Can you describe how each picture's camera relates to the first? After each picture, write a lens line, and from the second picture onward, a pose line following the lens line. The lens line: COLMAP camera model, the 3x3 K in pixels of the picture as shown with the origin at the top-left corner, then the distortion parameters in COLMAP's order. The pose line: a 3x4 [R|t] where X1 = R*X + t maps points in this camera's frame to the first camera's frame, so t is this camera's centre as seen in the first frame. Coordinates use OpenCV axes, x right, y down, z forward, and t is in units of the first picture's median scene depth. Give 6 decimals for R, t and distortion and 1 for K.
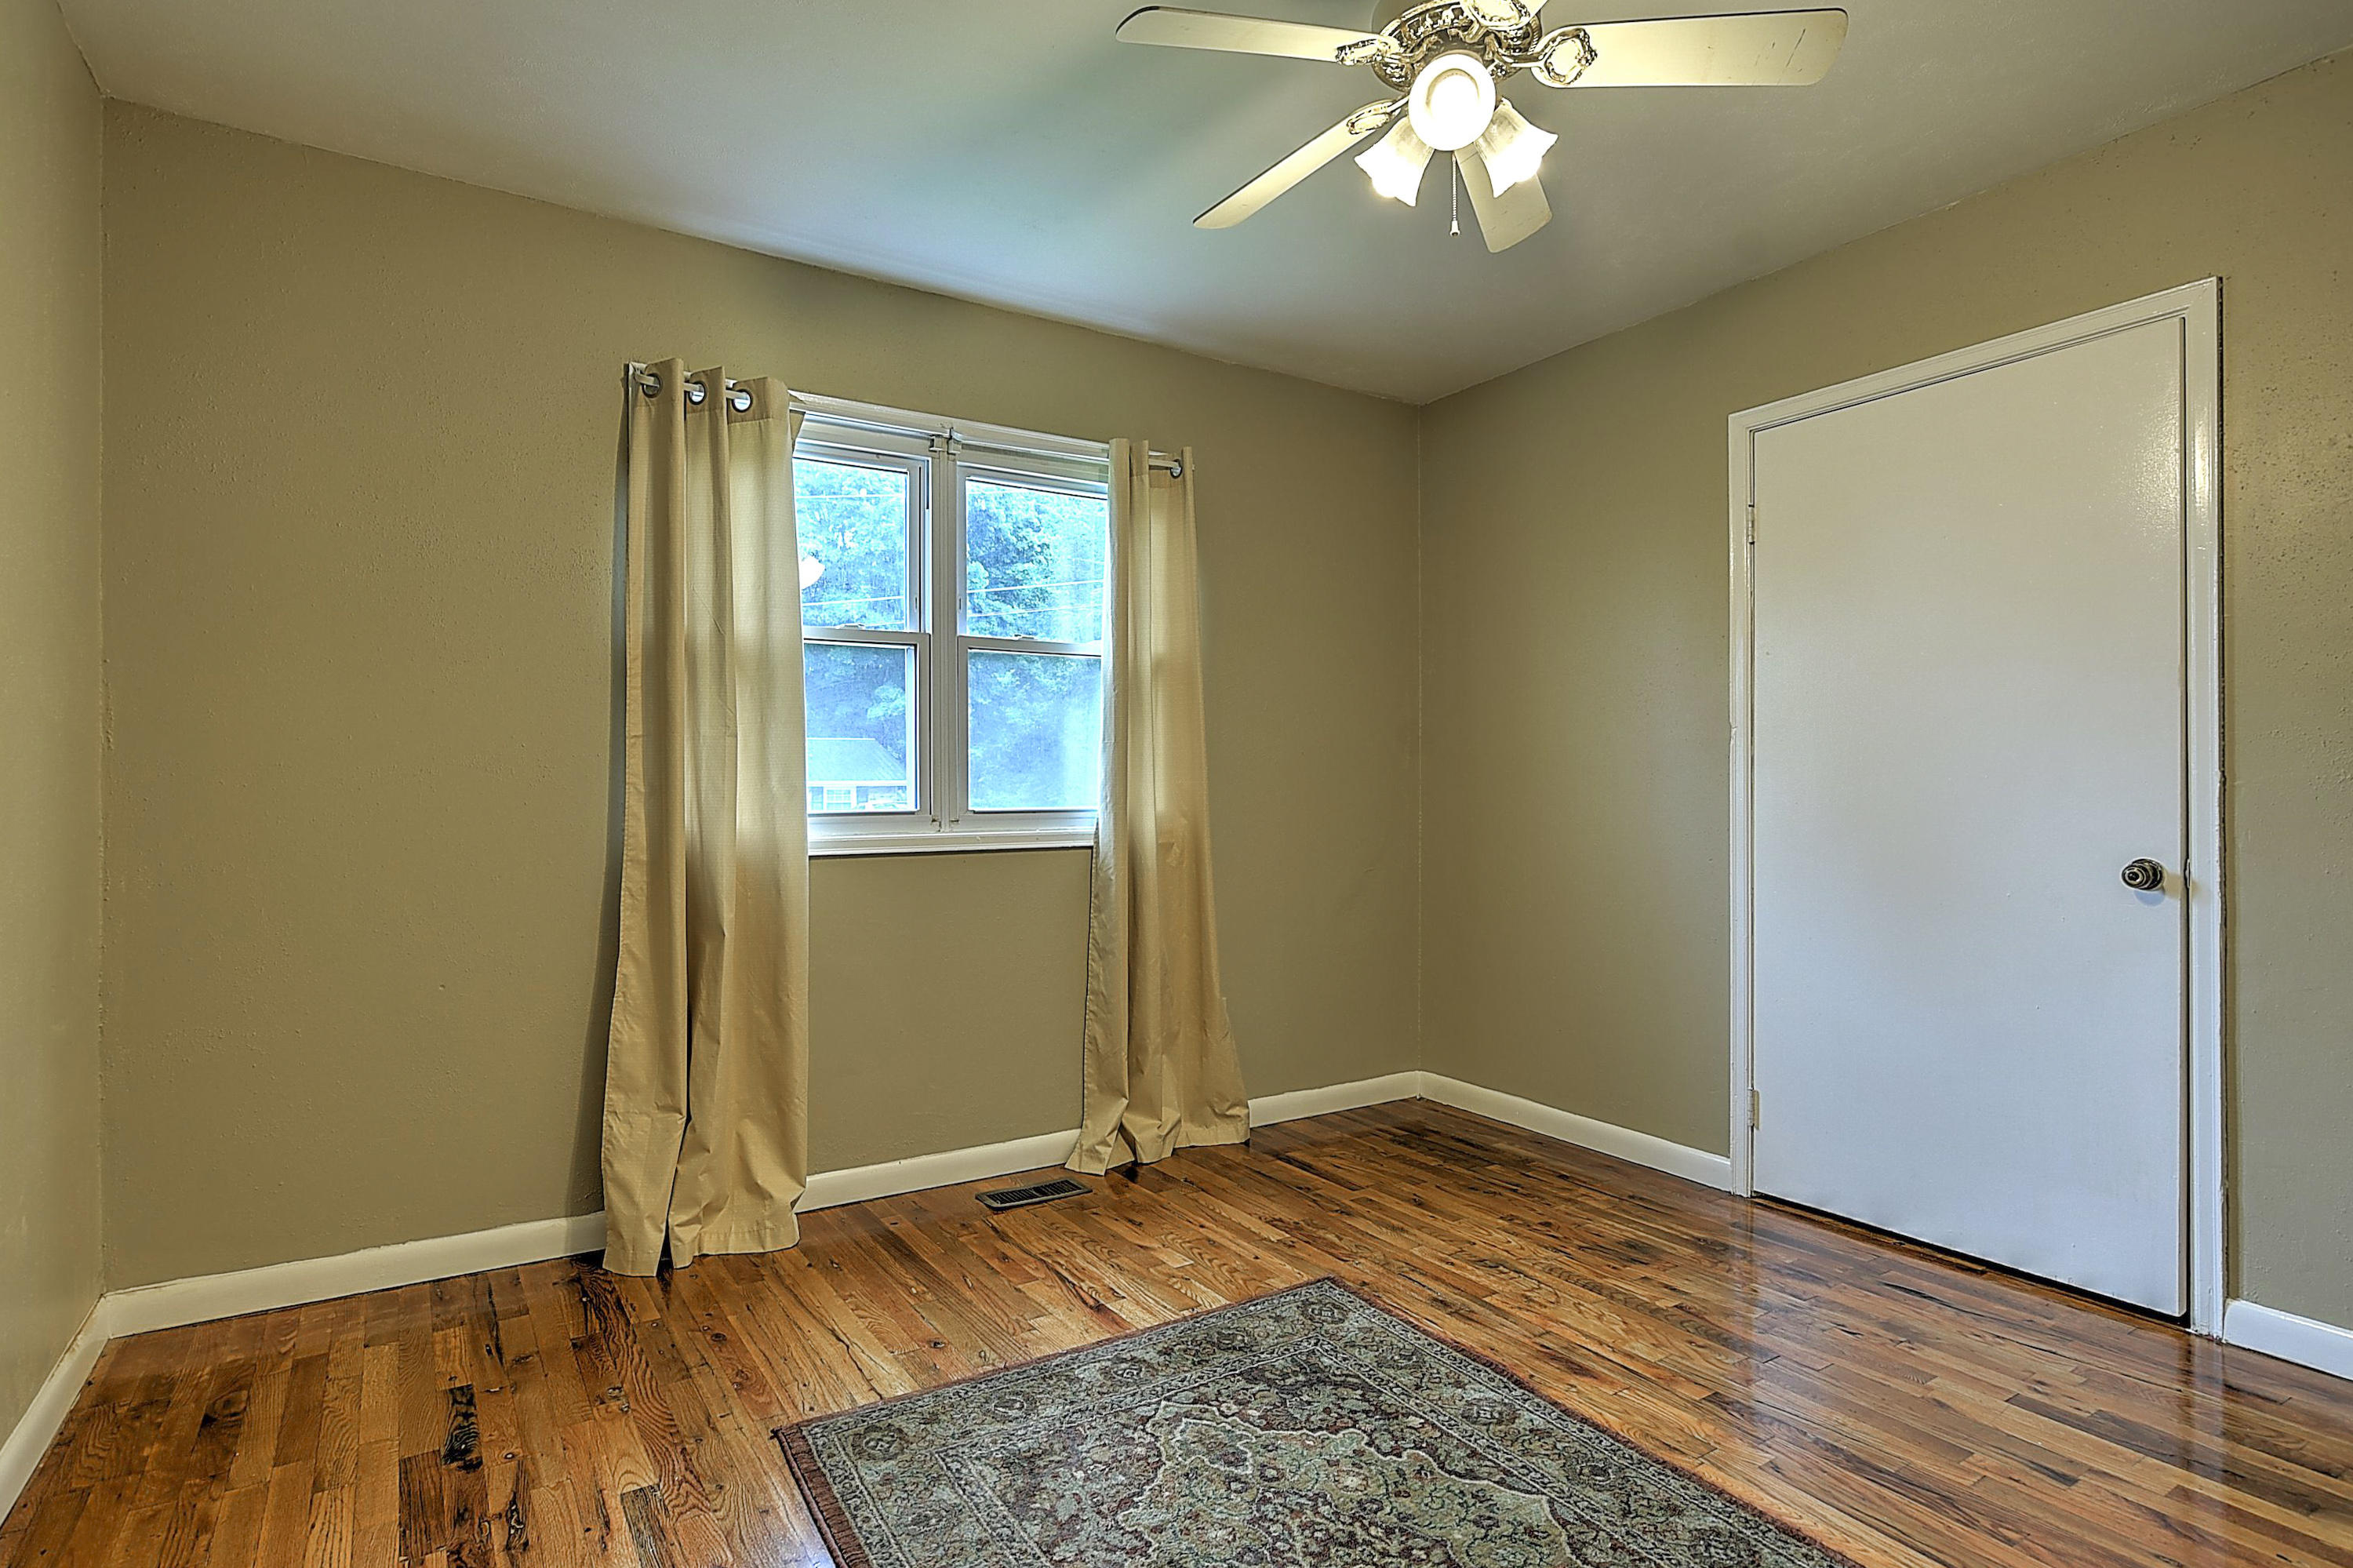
lens RADIAL K [[1185.3, 0, 1165.4], [0, 1185.3, 797.6], [0, 0, 1]] dist [-0.026075, 0.003056]
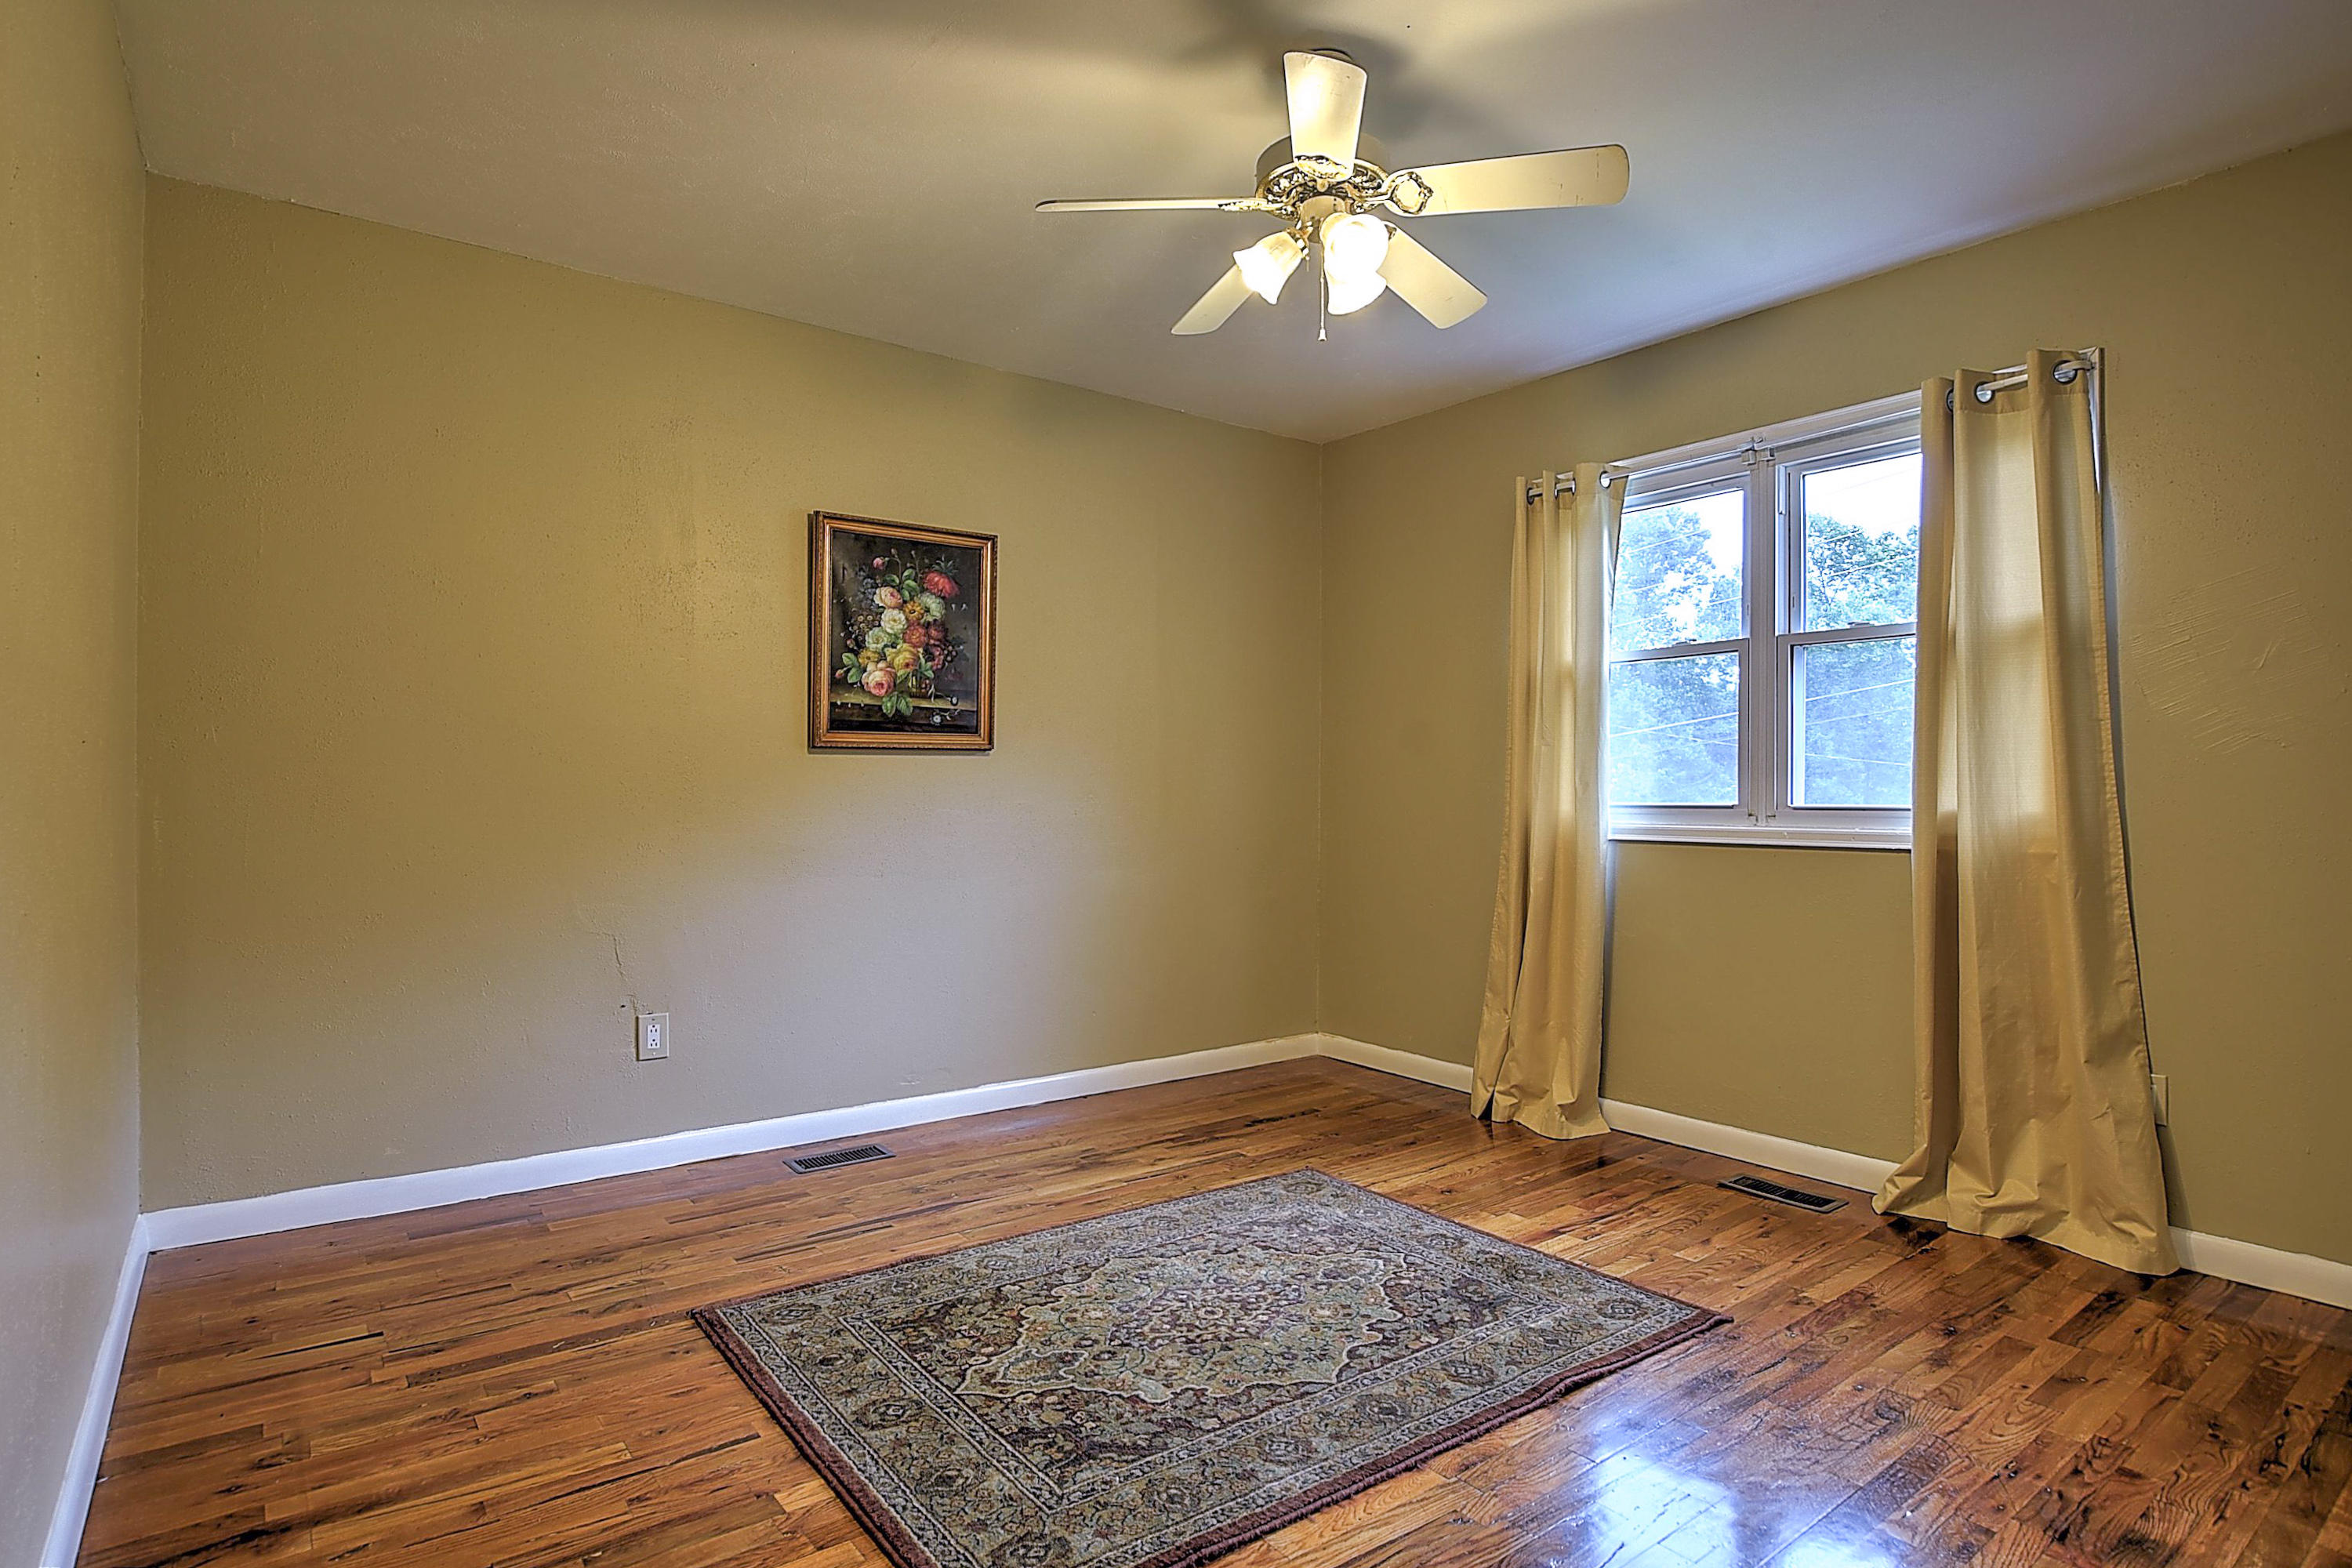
lens RADIAL K [[1184.8, 0, 1153.8], [0, 1184.8, 790.2], [0, 0, 1]] dist [-0.026075, 0.003056]
pose [[0.085012, 0.006045, -0.996362, 0.973635], [-0.001265, 0.999981, 0.005959, -0.009821], [0.996379, 0.000754, 0.085018, 0.460953]]
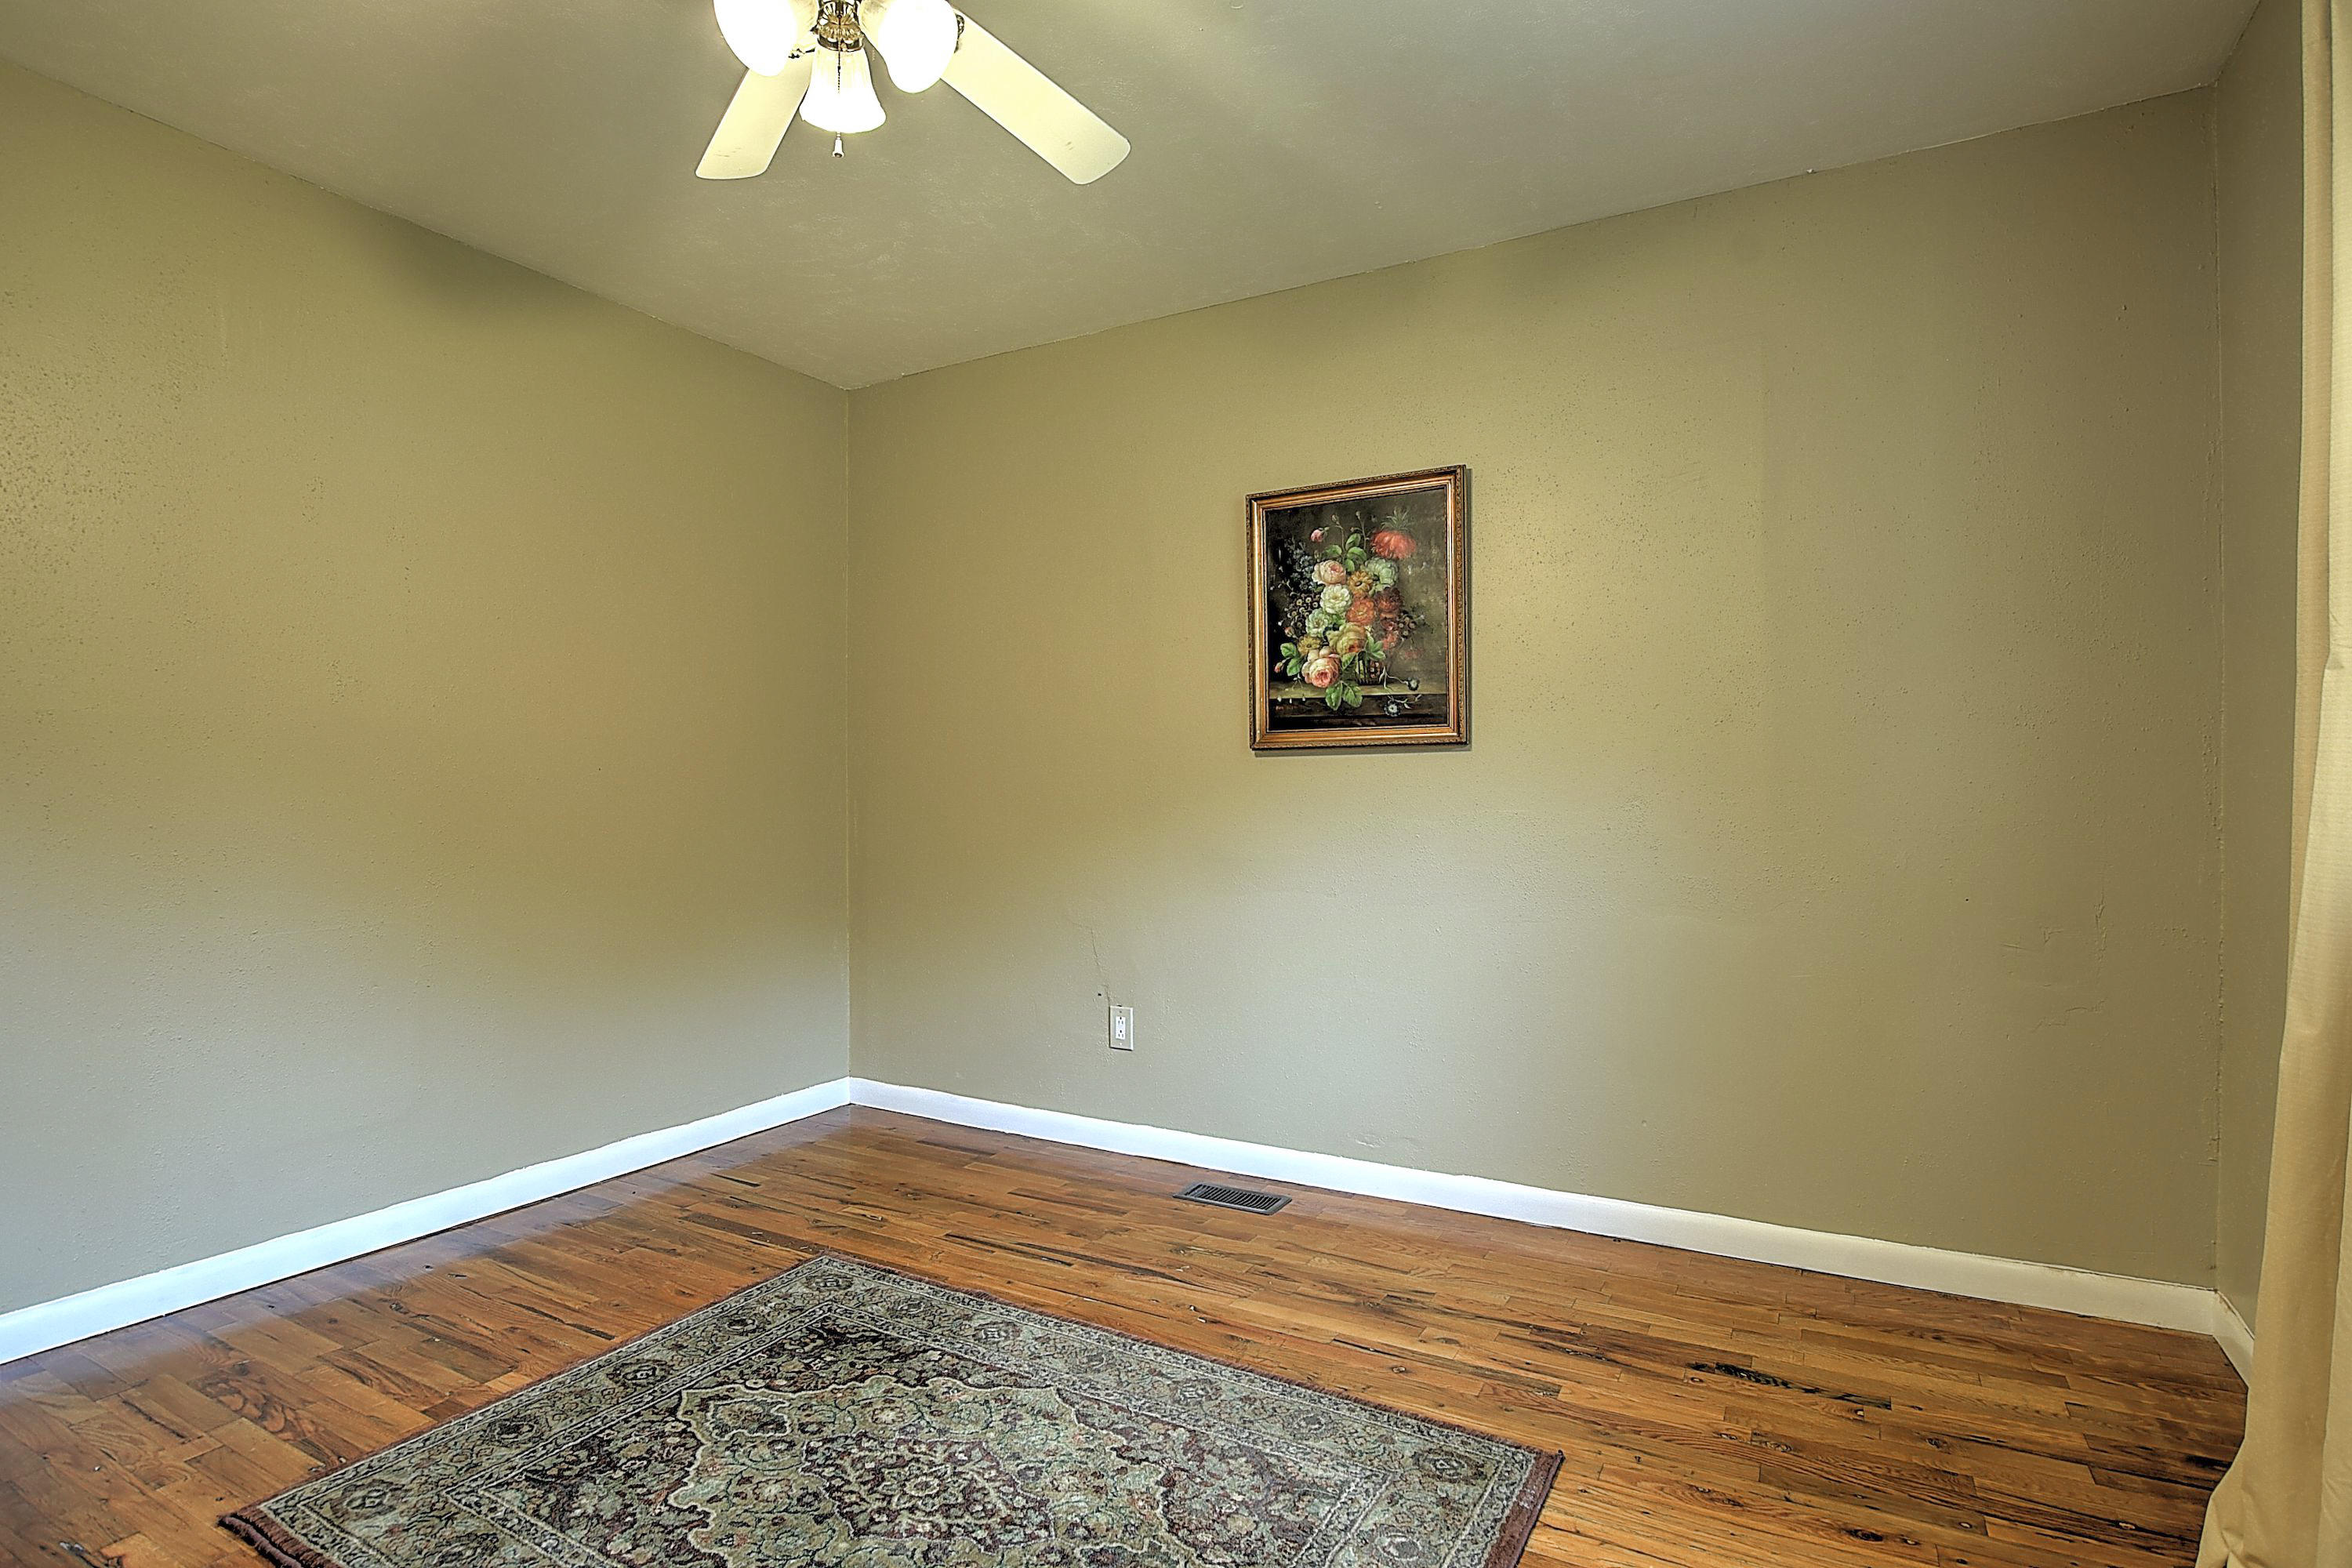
lens RADIAL K [[1184.8, 0, 1186.4], [0, 1184.8, 795.1], [0, 0, 1]] dist [-0.026075, 0.003056]
pose [[-0.870702, 0.003391, -0.491800, 0.293527], [0.006591, 0.999967, -0.004775, 0.002894], [0.491767, -0.007399, -0.870695, 1.226689]]
